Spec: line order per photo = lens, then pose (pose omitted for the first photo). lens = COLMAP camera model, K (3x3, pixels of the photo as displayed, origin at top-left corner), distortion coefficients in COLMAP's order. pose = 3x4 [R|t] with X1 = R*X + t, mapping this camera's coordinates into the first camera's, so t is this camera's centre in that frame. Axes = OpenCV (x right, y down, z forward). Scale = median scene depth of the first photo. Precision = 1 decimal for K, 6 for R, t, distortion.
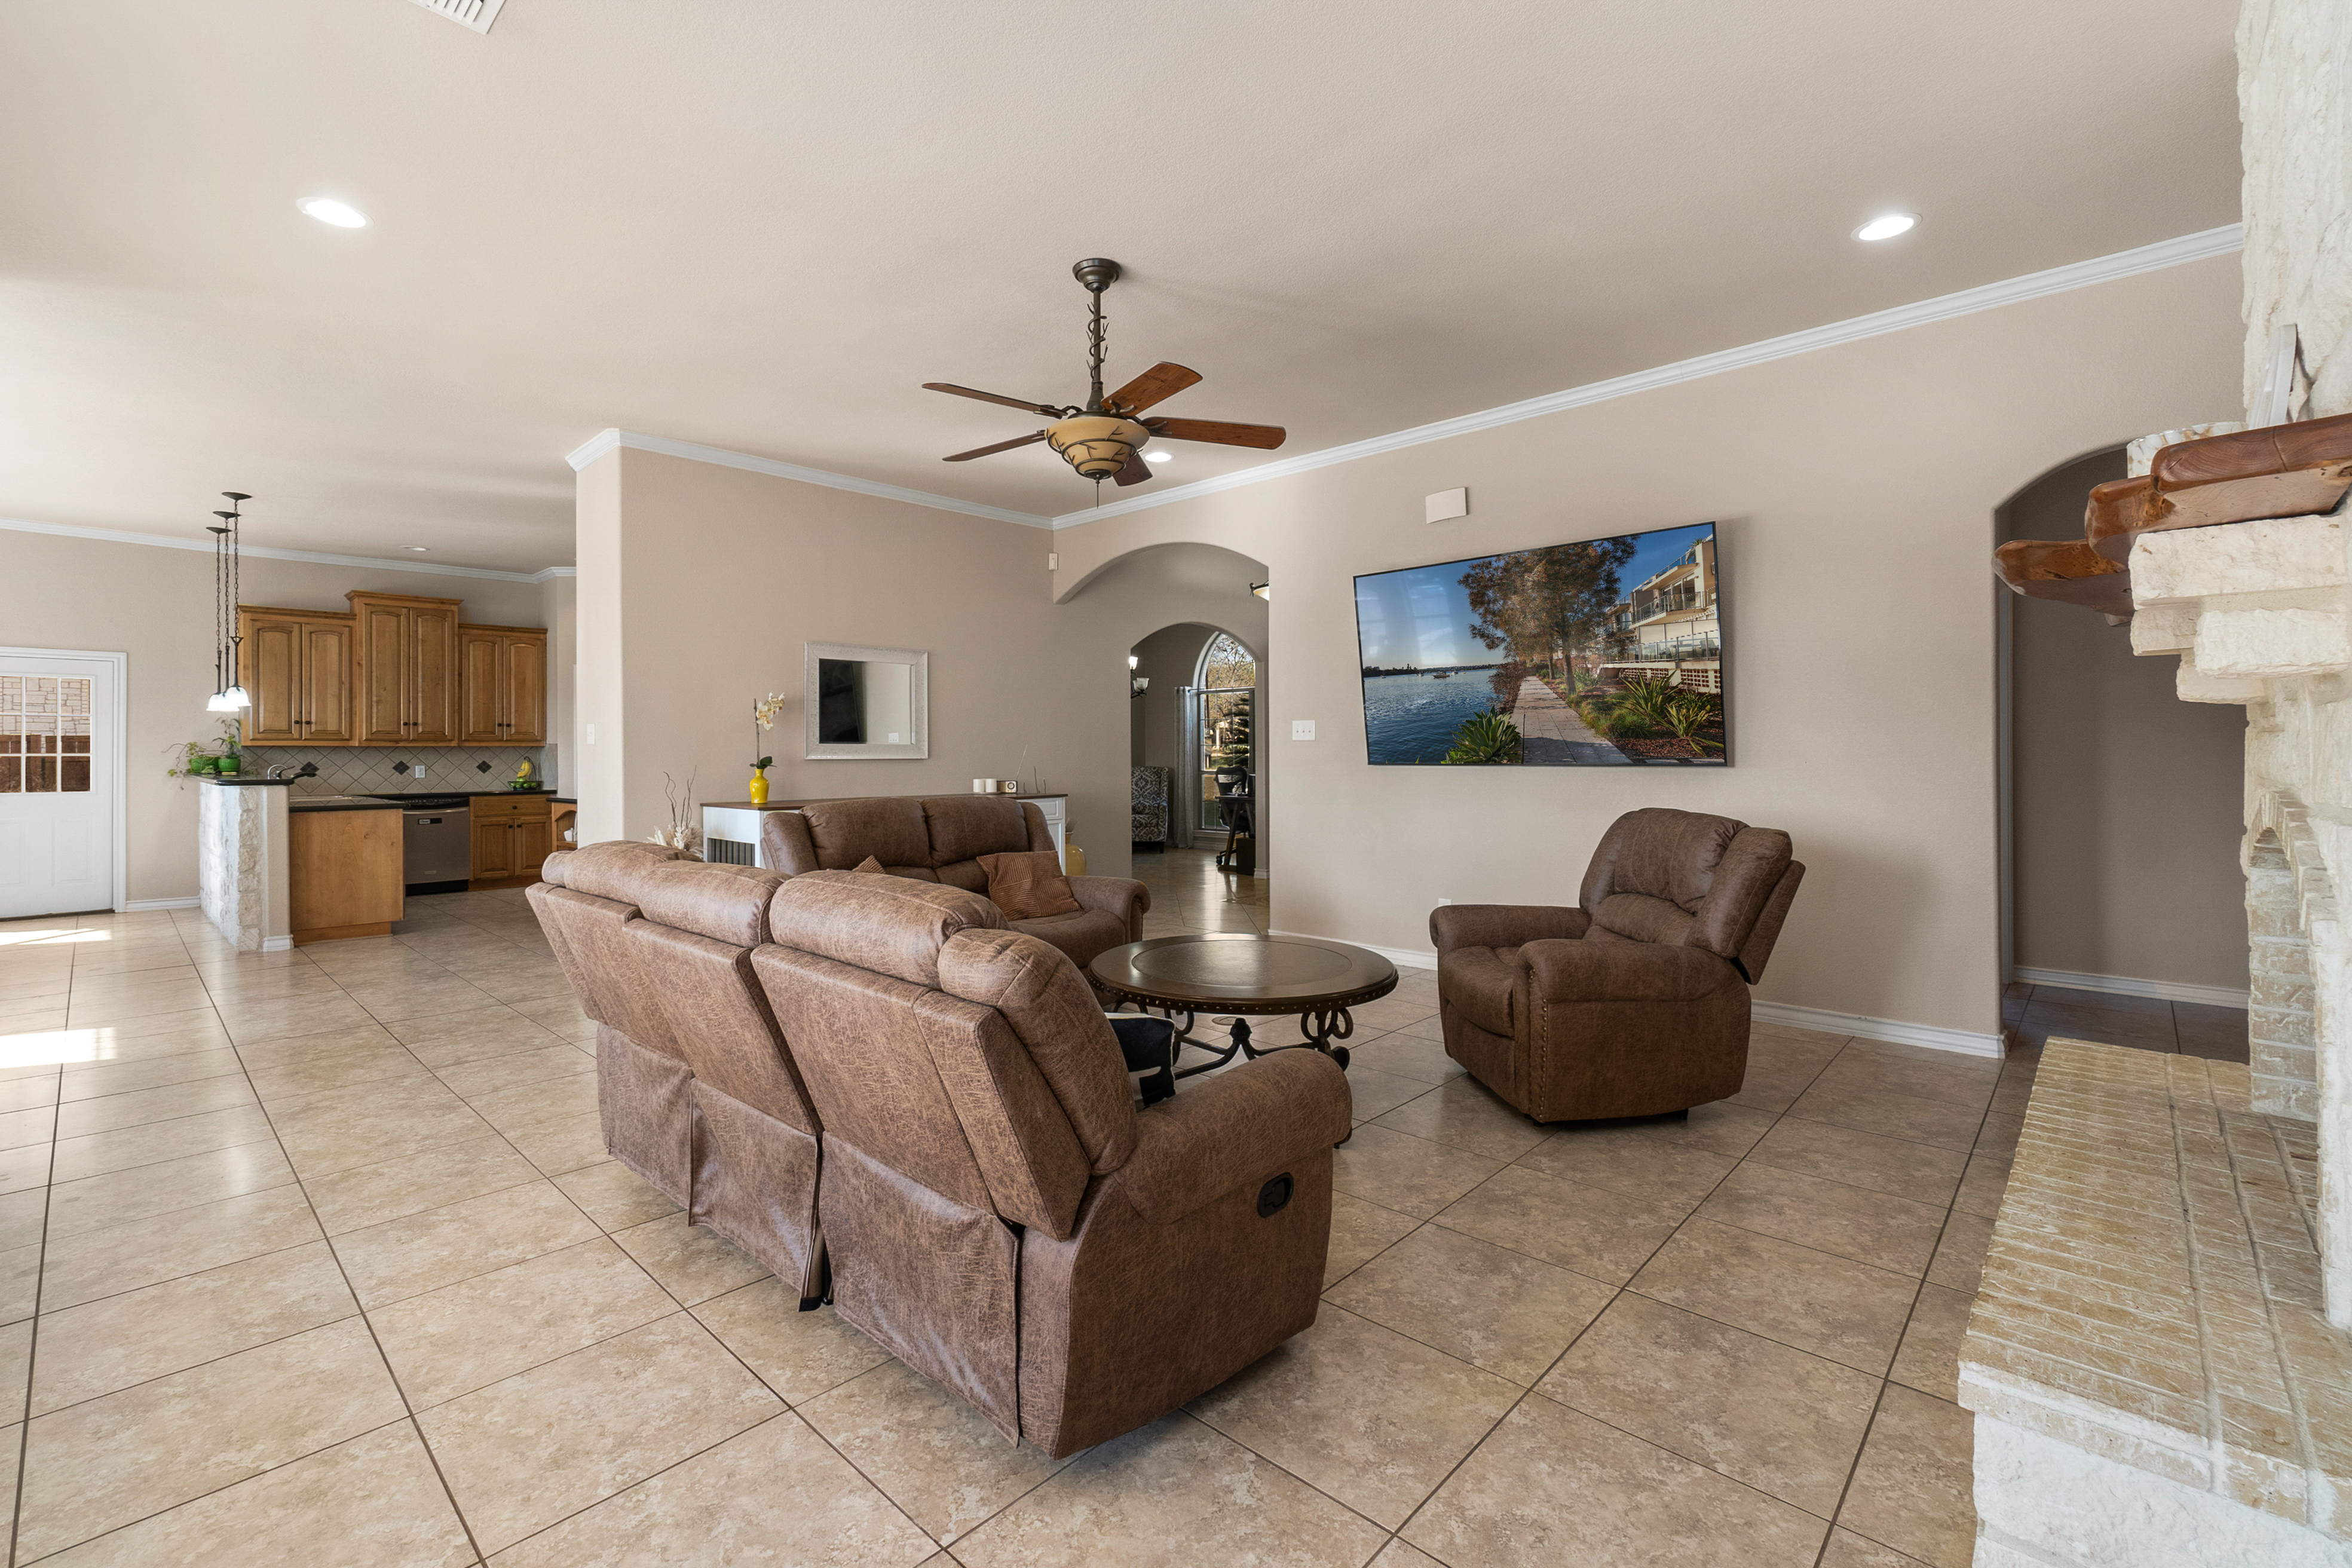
lens RADIAL K [[988.8, 0, 1179.5], [0, 988.8, 749.6], [0, 0, 1]] dist [-0.018838, 0.000096]
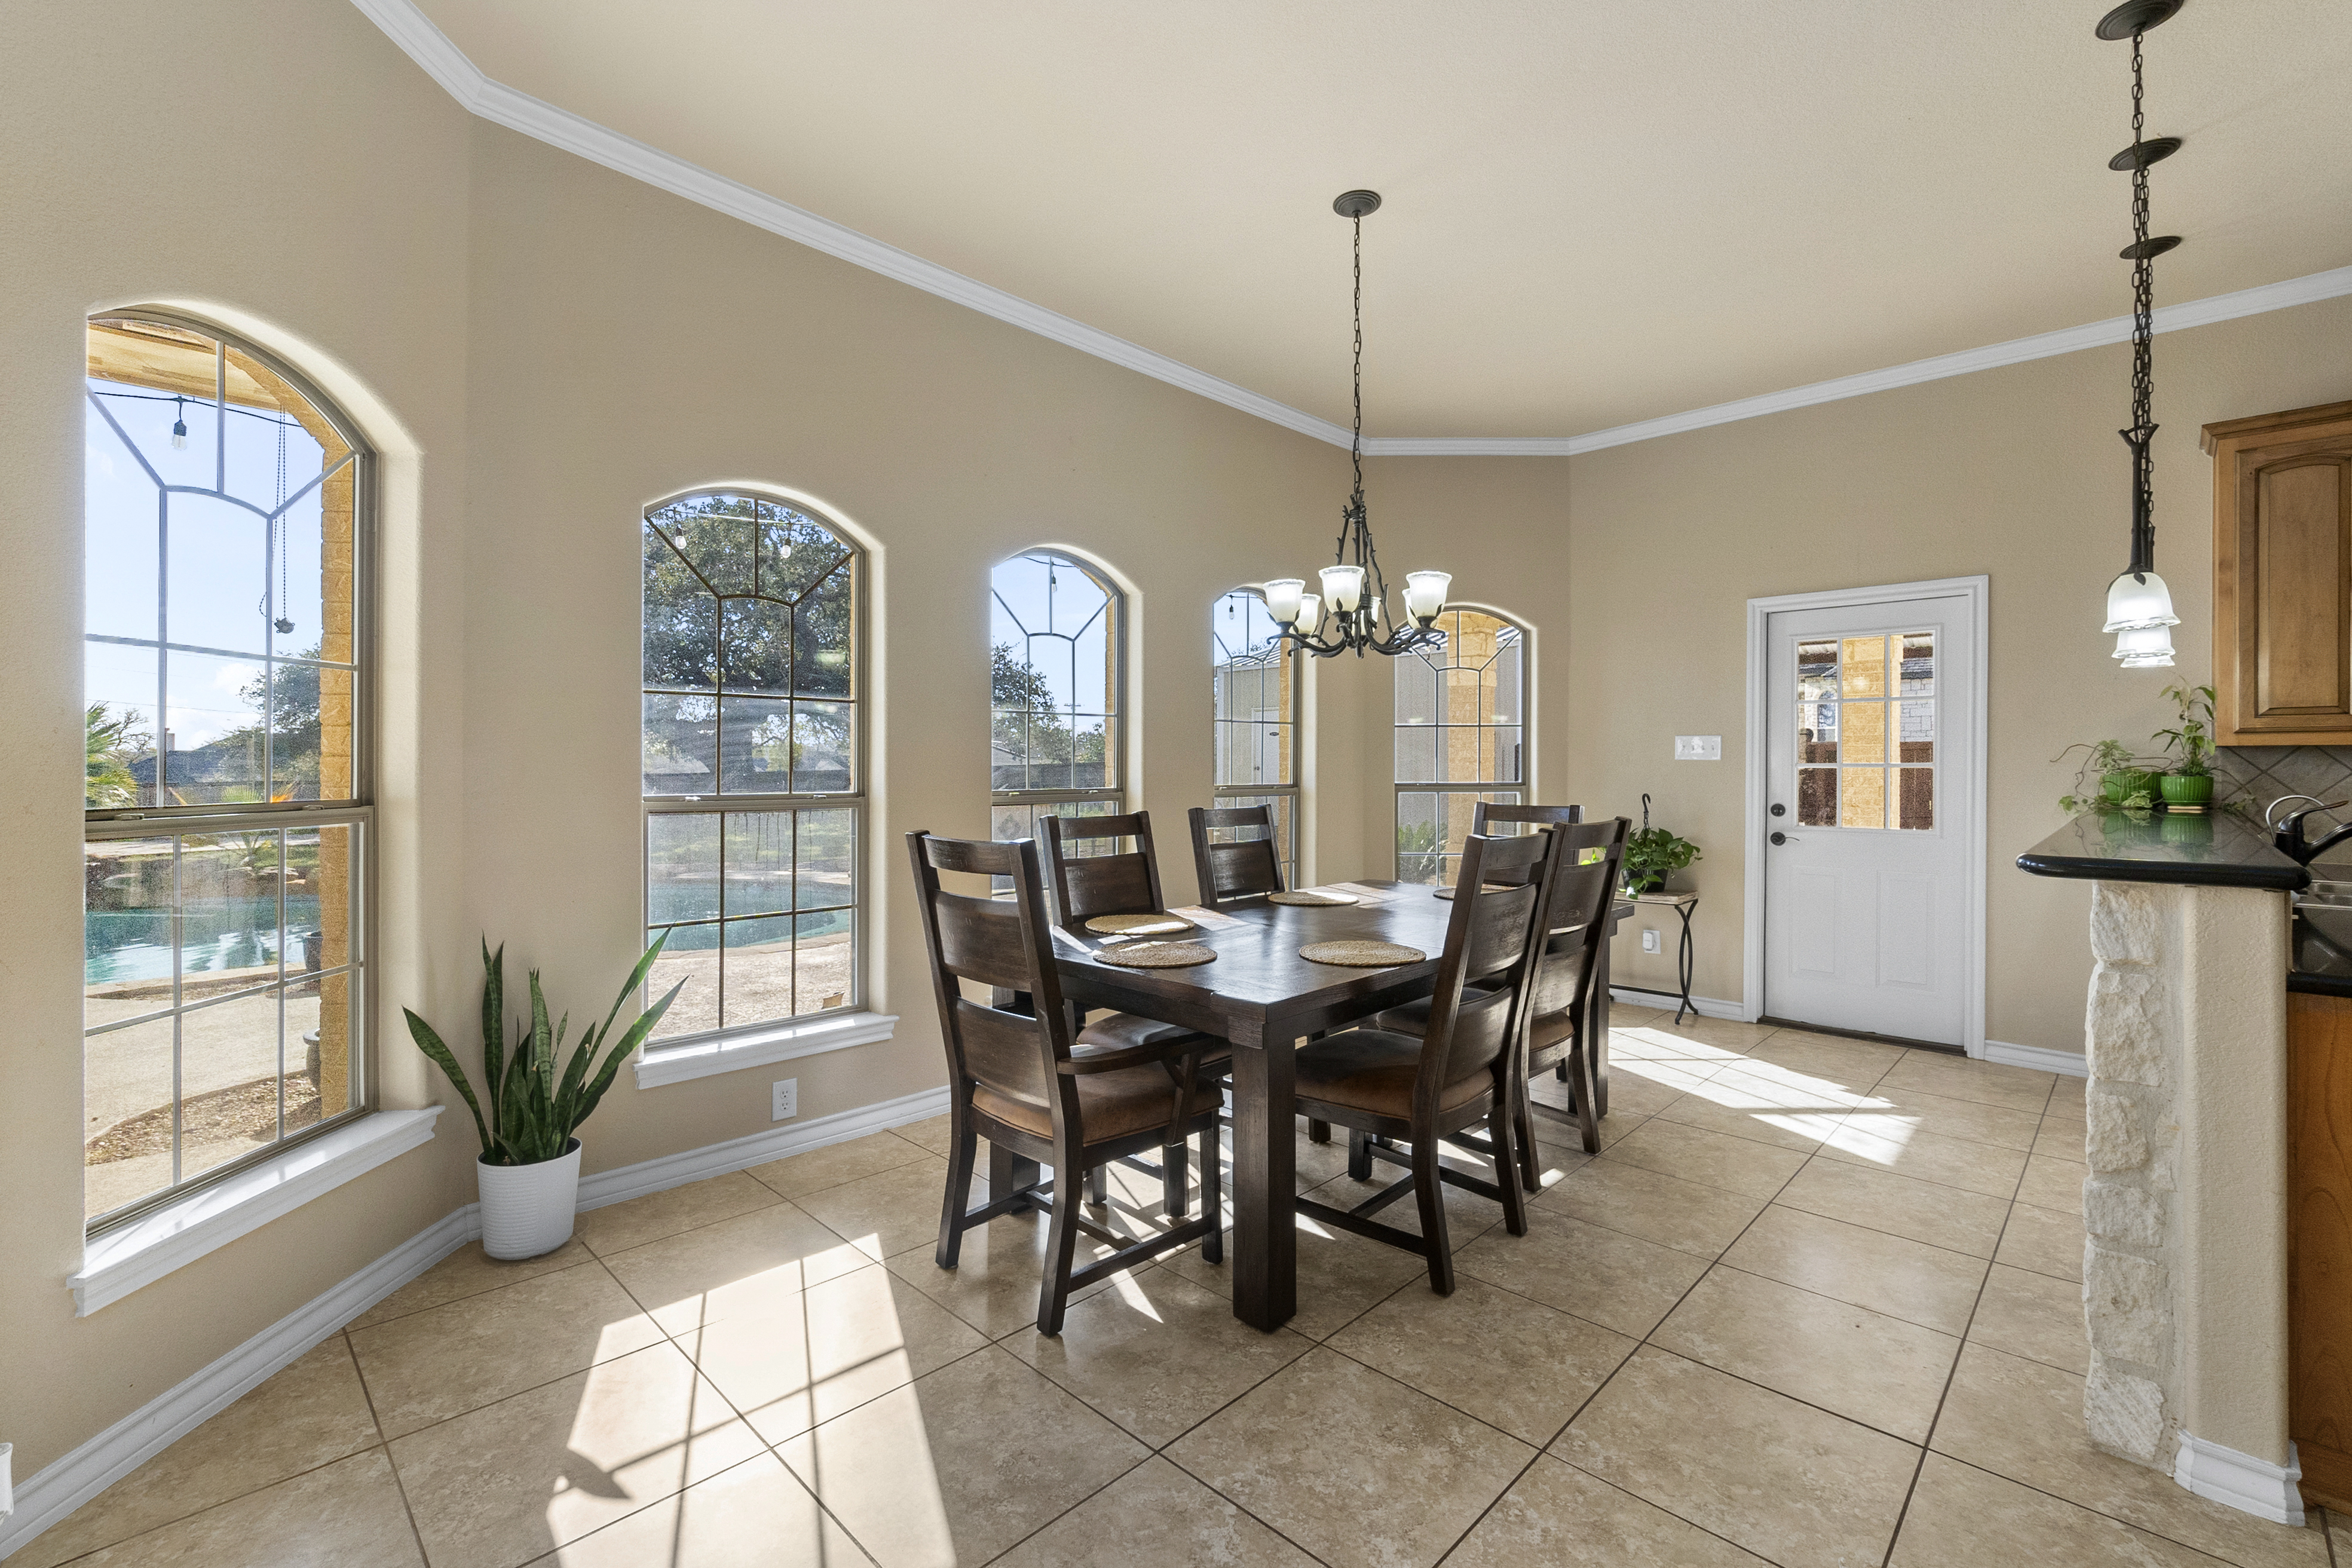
lens RADIAL K [[1016.3, 0, 1174.8], [0, 1016.3, 771.7], [0, 0, 1]] dist [-0.001418, 0.000062]
pose [[-0.043964, 0.010454, -0.998978, -0.454772], [0.002877, 0.999942, 0.010337, 0.001342], [0.999029, -0.002420, -0.043992, 0.514381]]
